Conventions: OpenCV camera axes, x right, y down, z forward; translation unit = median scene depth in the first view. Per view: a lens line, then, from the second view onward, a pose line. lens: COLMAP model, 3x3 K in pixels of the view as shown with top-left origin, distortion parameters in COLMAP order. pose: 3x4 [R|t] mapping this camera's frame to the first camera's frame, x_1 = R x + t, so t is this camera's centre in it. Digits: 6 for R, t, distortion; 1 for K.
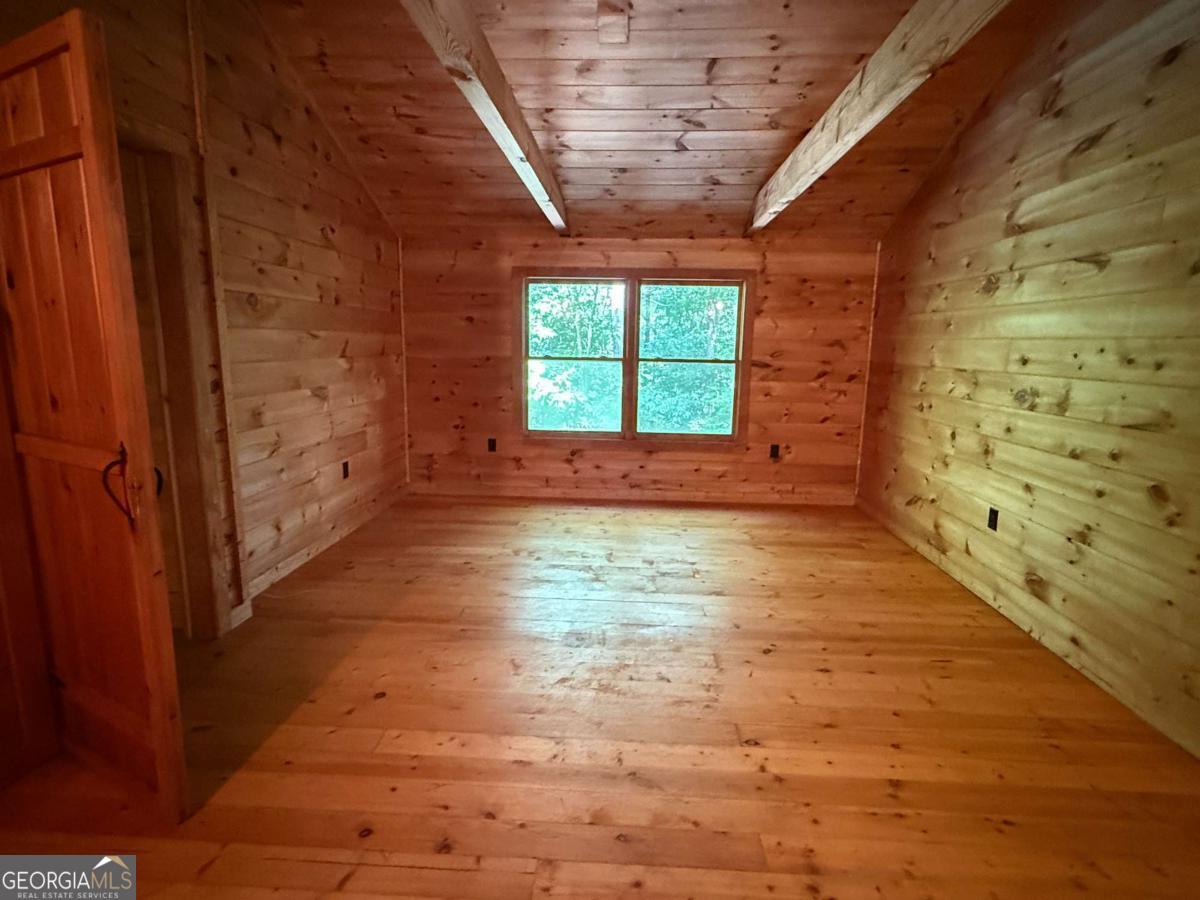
lens RADIAL K [[598.2, 0, 601.6], [0, 598.2, 447.1], [0, 0, 1]] dist [0.000598, 0.000189]
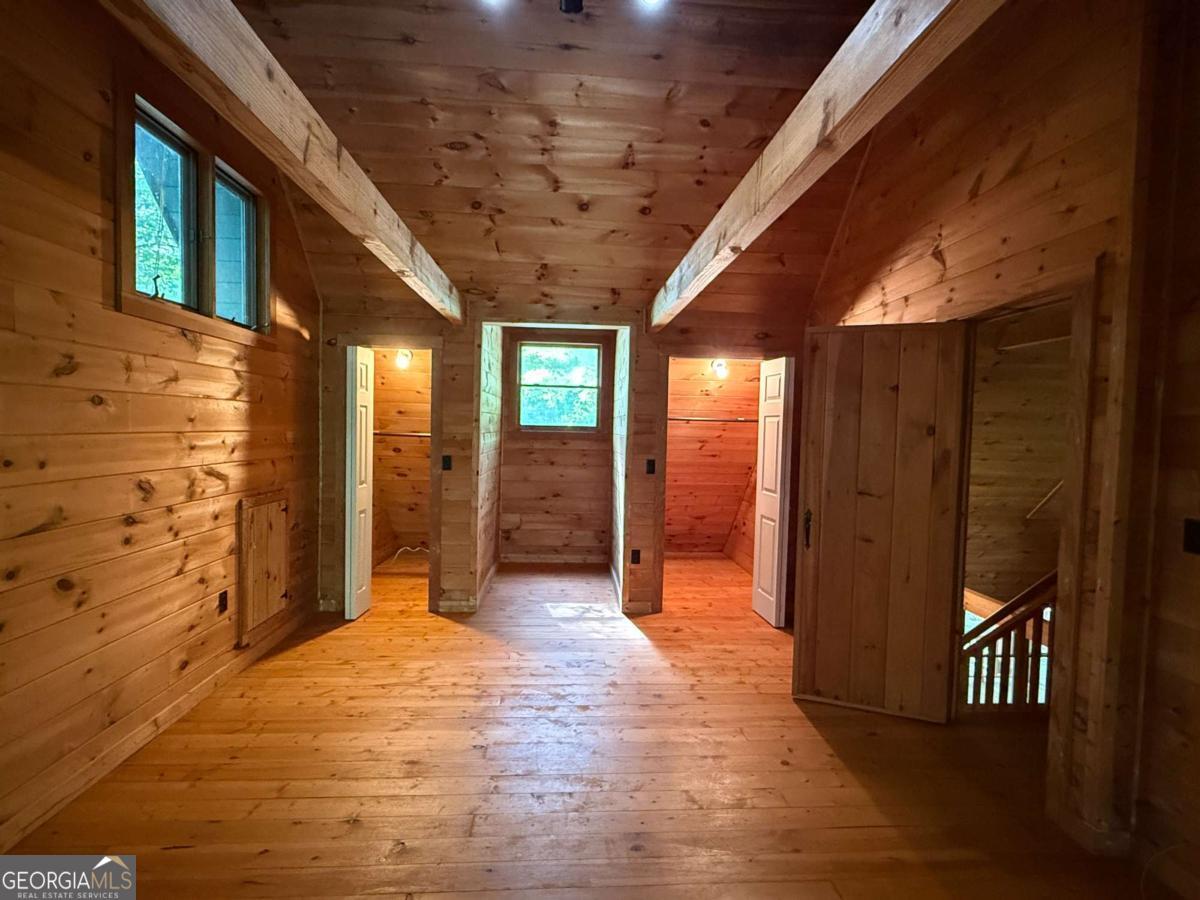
lens RADIAL K [[598.2, 0, 601.9], [0, 598.2, 450.9], [0, 0, 1]] dist [0.000598, 0.000189]
pose [[-0.991955, -0.039192, -0.120374, 0.142867], [-0.064213, 0.975239, 0.211626, -0.389633], [0.109100, 0.217653, -0.969909, 1.887227]]
